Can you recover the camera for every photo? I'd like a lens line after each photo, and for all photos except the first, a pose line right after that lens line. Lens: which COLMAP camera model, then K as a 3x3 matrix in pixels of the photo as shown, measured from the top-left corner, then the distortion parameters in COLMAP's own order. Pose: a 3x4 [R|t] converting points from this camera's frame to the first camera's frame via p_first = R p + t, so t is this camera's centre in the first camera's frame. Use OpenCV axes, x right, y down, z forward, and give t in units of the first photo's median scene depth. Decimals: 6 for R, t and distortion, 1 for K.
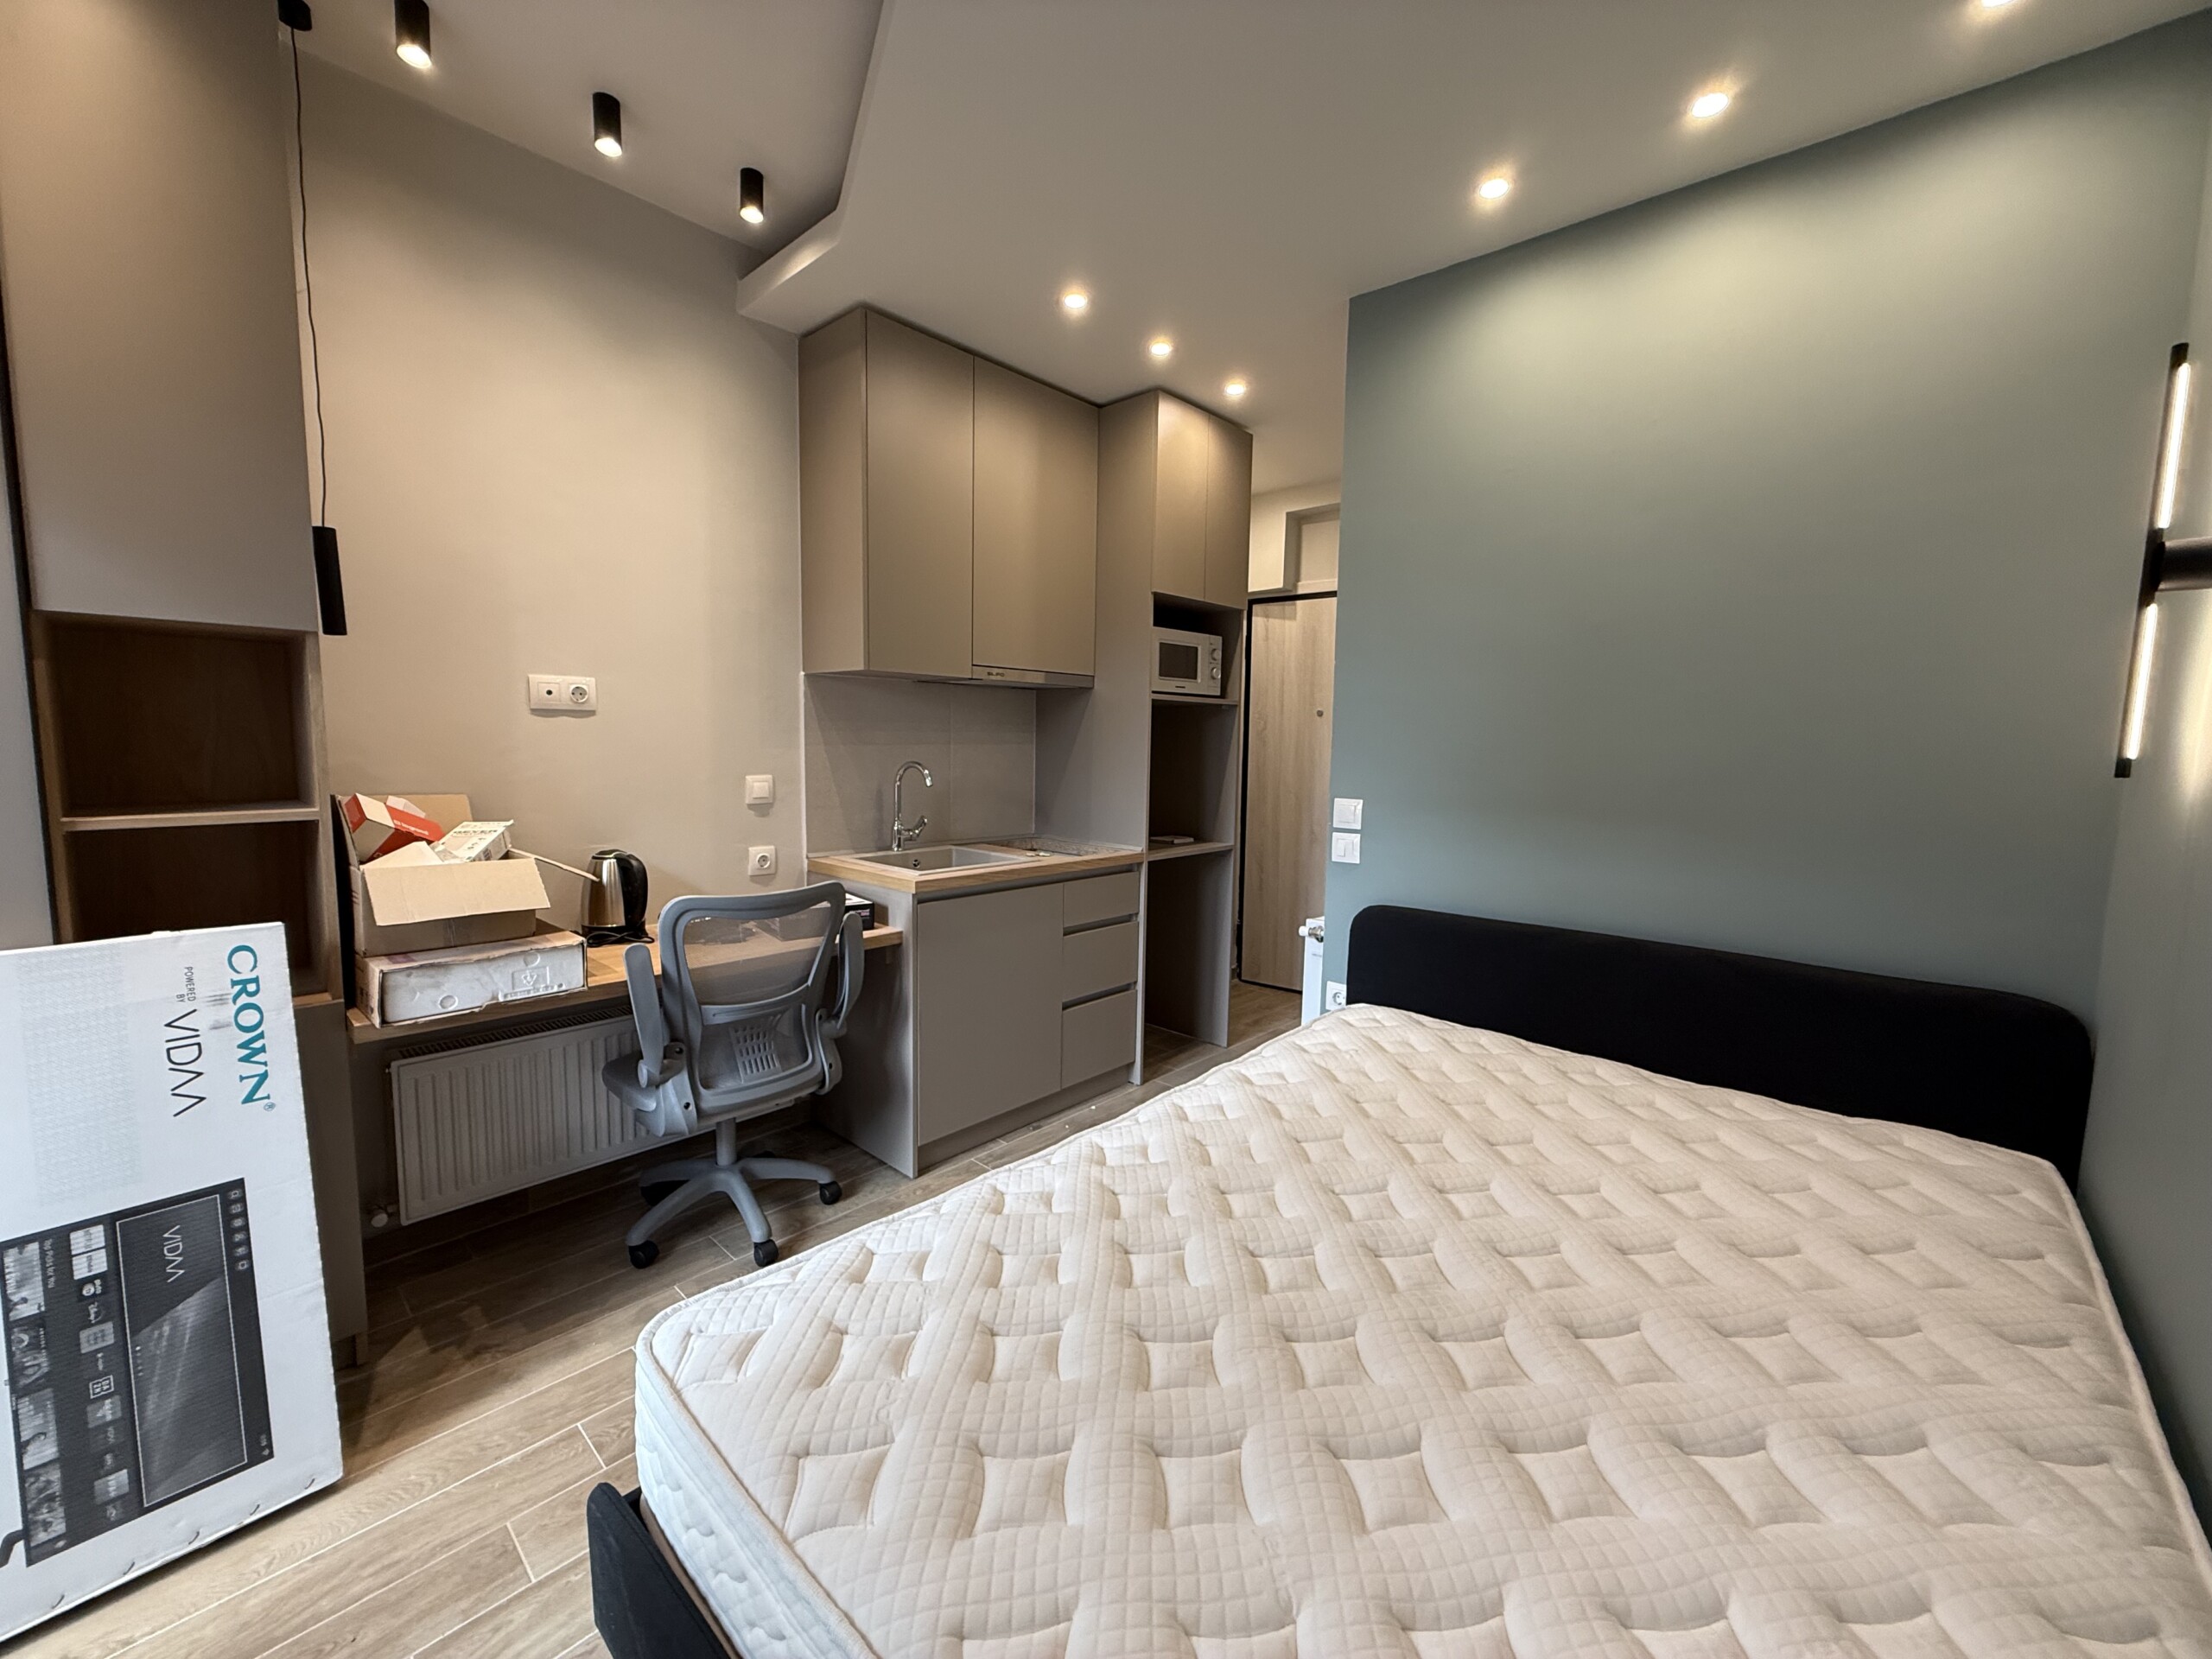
lens RADIAL K [[884.4, 0, 1101.0], [0, 884.4, 828.9], [0, 0, 1]] dist [-0.001299, 0.000266]
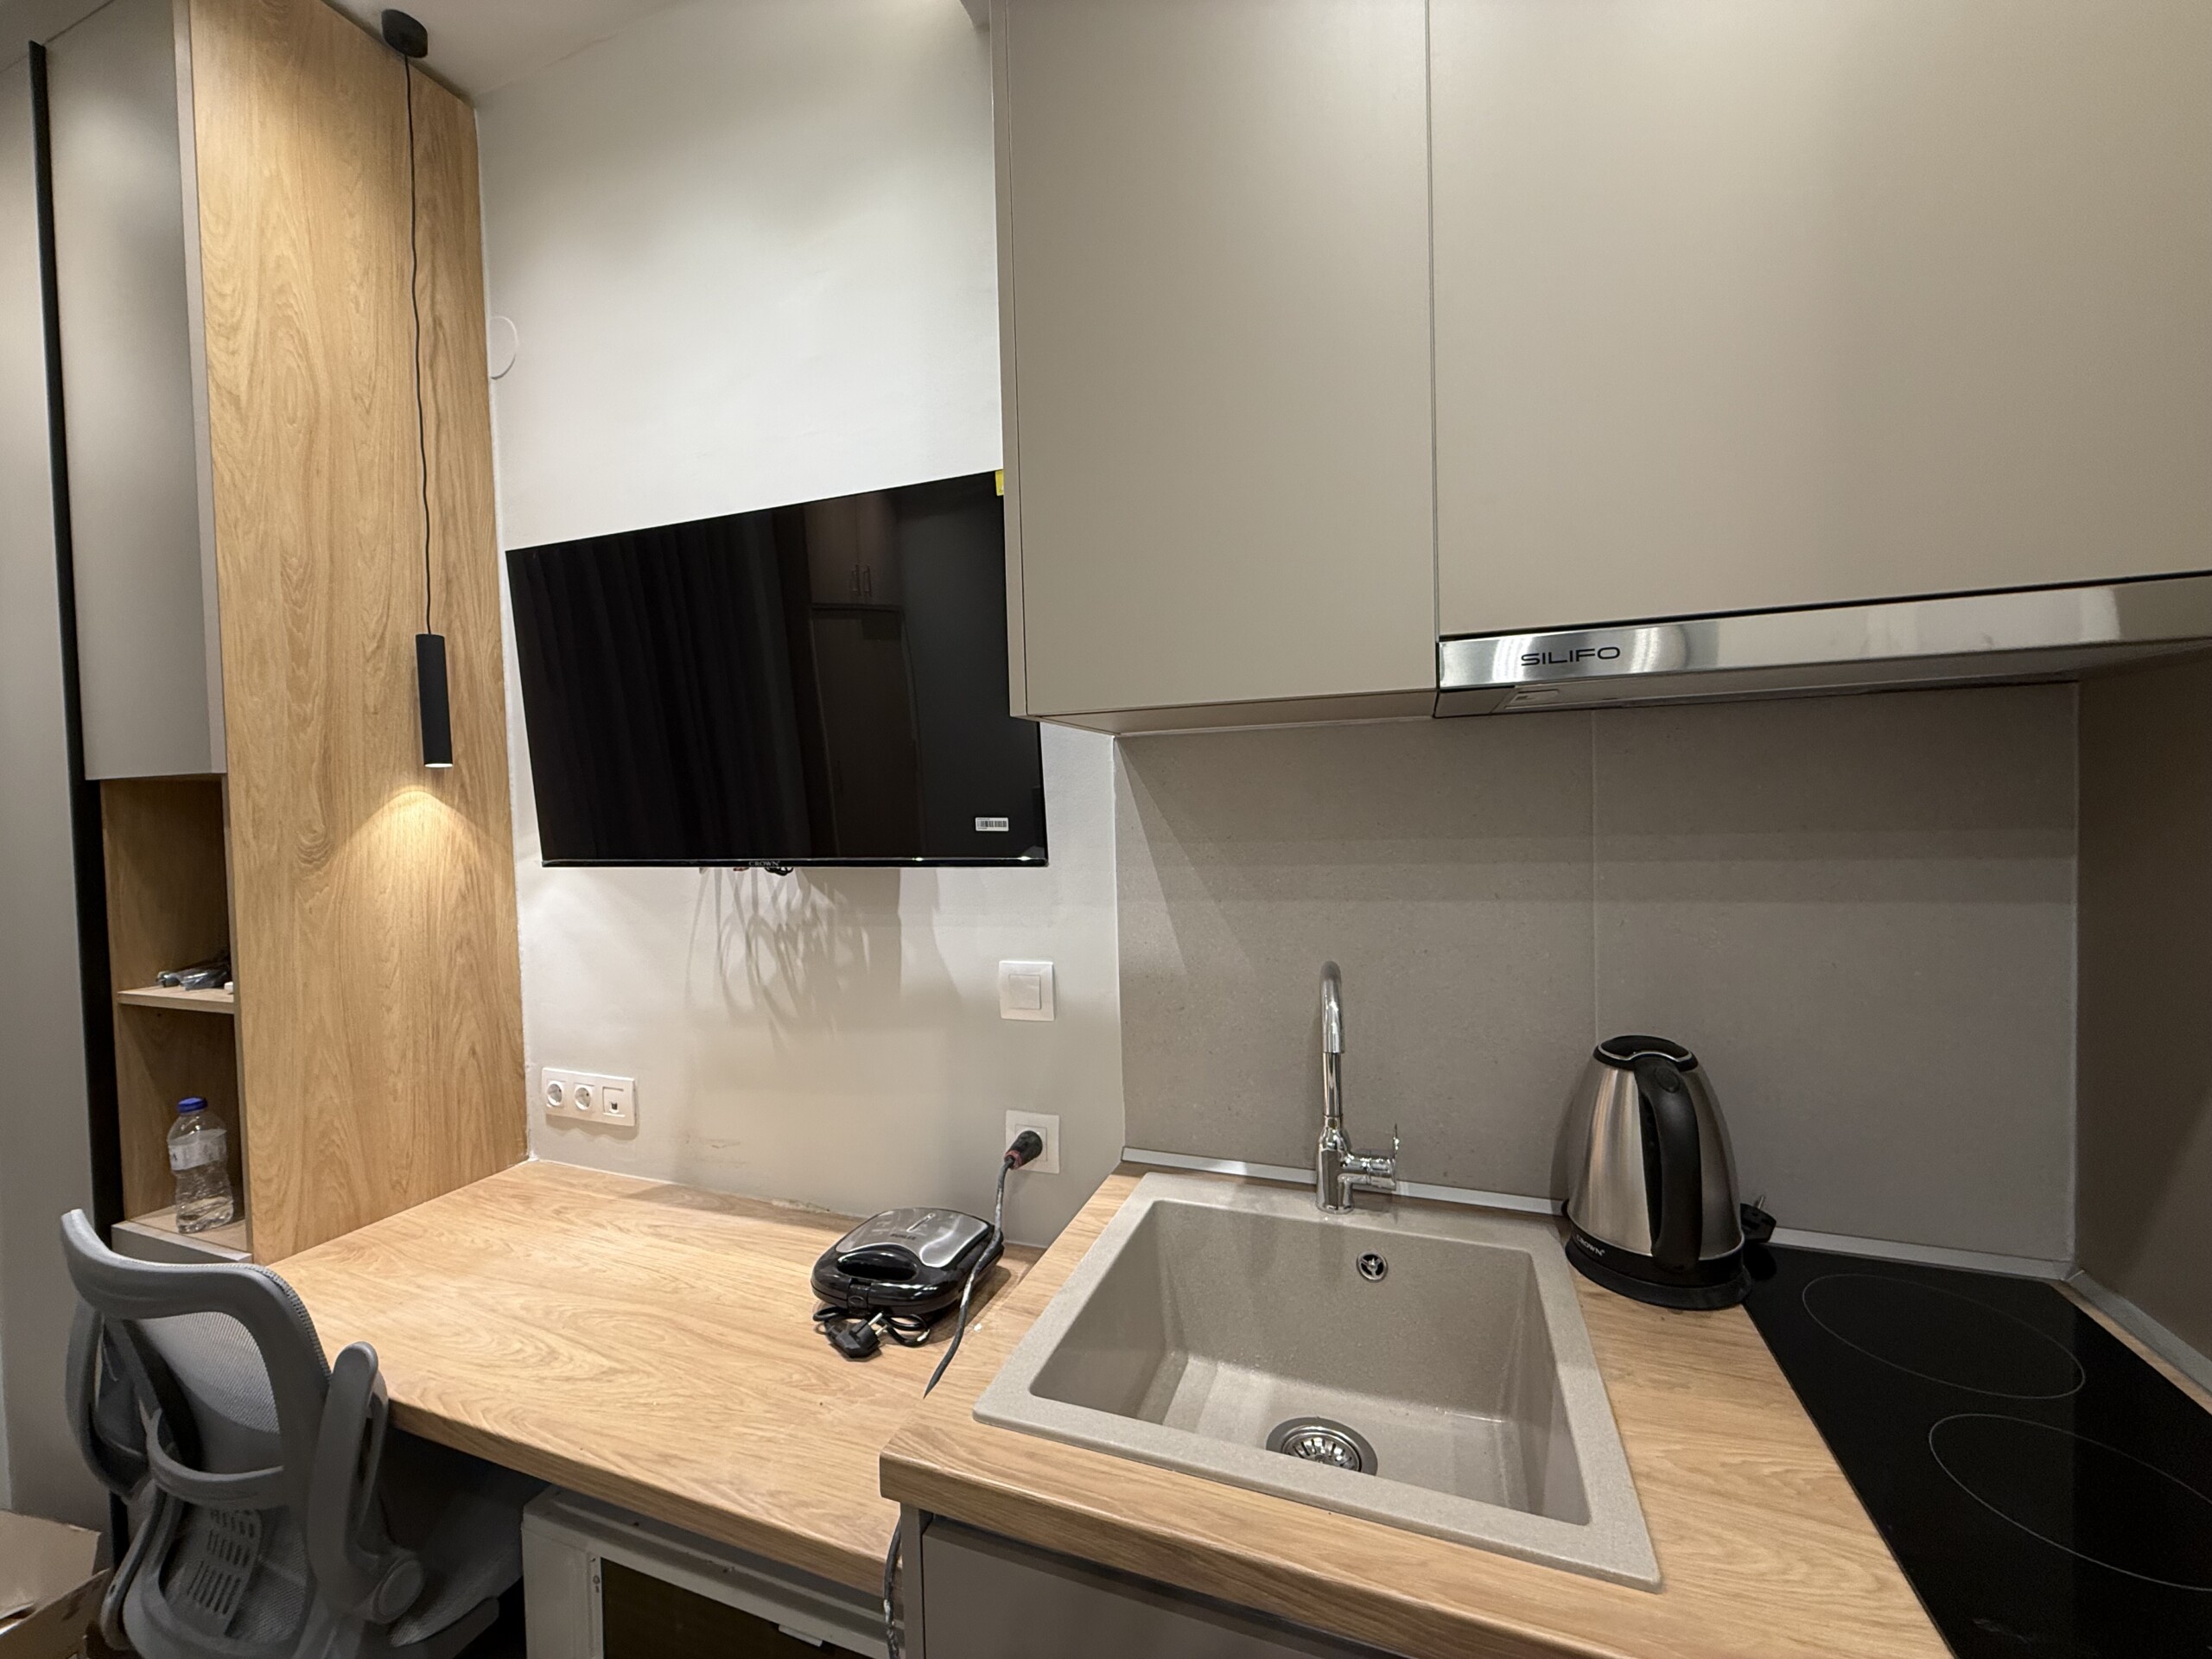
lens RADIAL K [[884.4, 0, 1092.6], [0, 884.4, 824.9], [0, 0, 1]] dist [-0.001299, 0.000266]
pose [[0.388065, -0.006563, -0.921609, 0.080061], [-0.058007, 0.997818, -0.031531, -0.152892], [0.919805, 0.065696, 0.386837, 1.073041]]
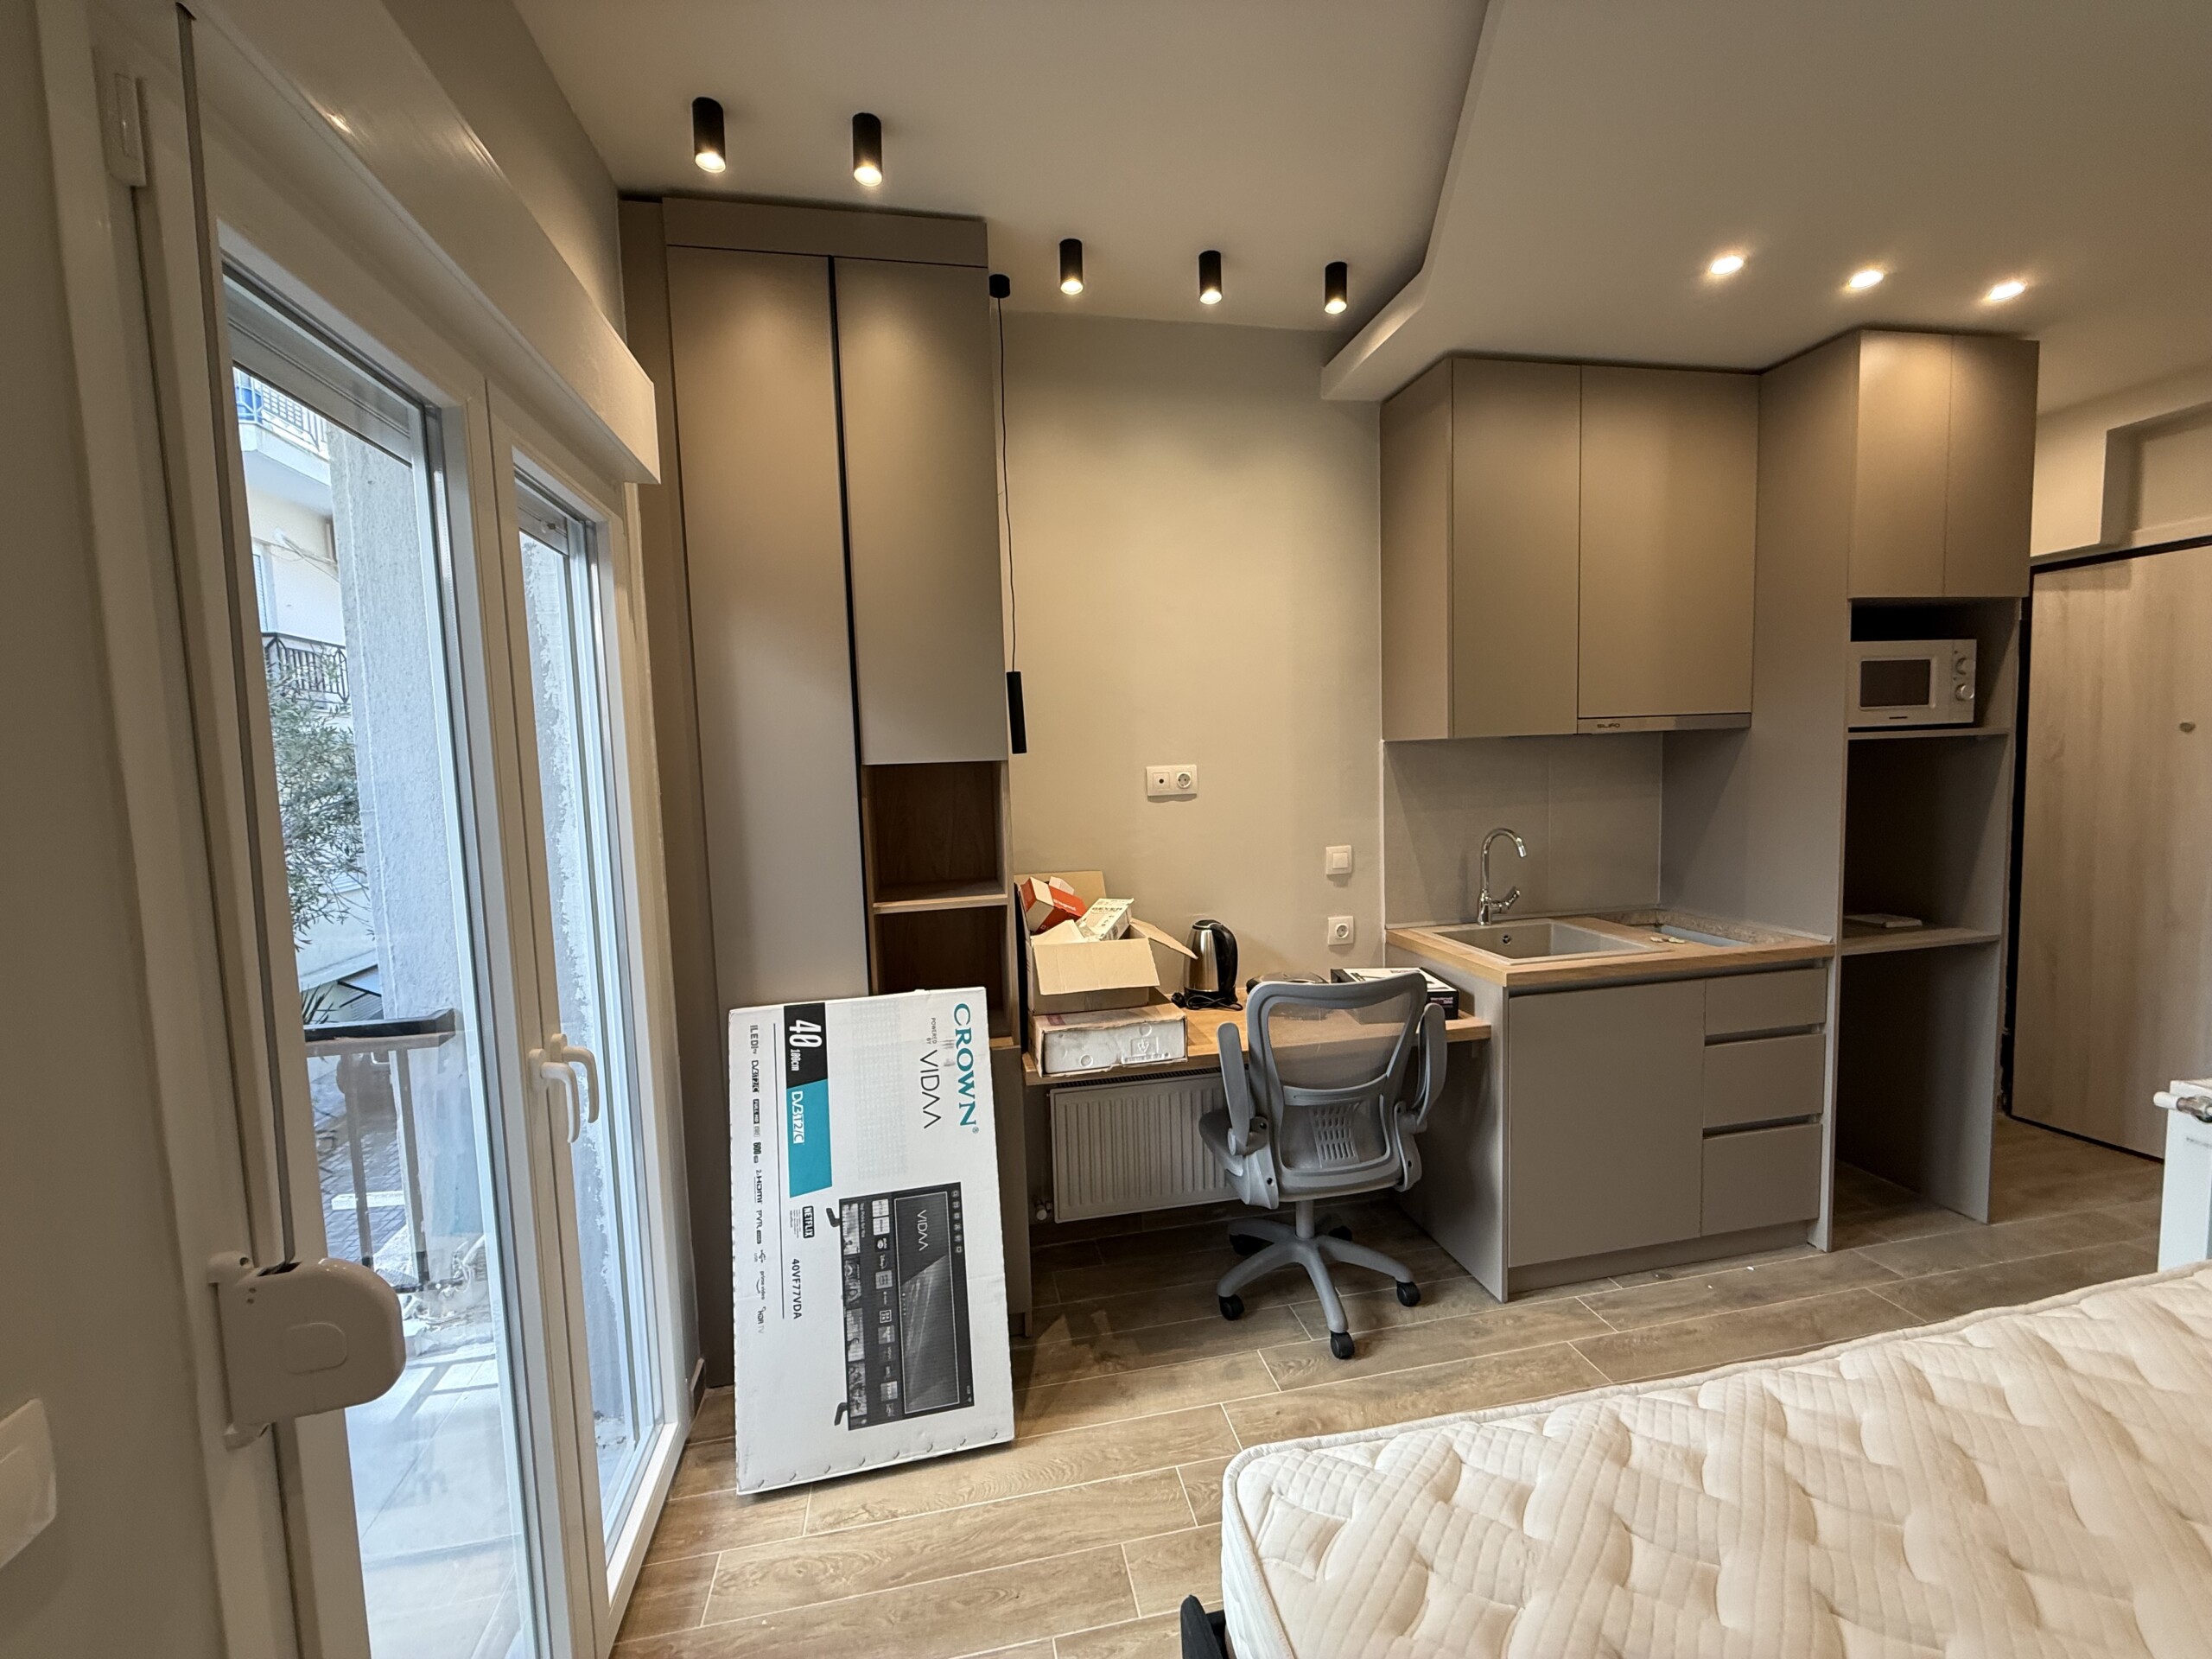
lens RADIAL K [[884.4, 0, 1090.7], [0, 884.4, 829.8], [0, 0, 1]] dist [-0.001299, 0.000266]
pose [[0.802120, -0.000203, -0.597162, -0.014743], [-0.010530, 0.999840, -0.014484, -0.078584], [0.597069, 0.017906, 0.801990, 0.029668]]
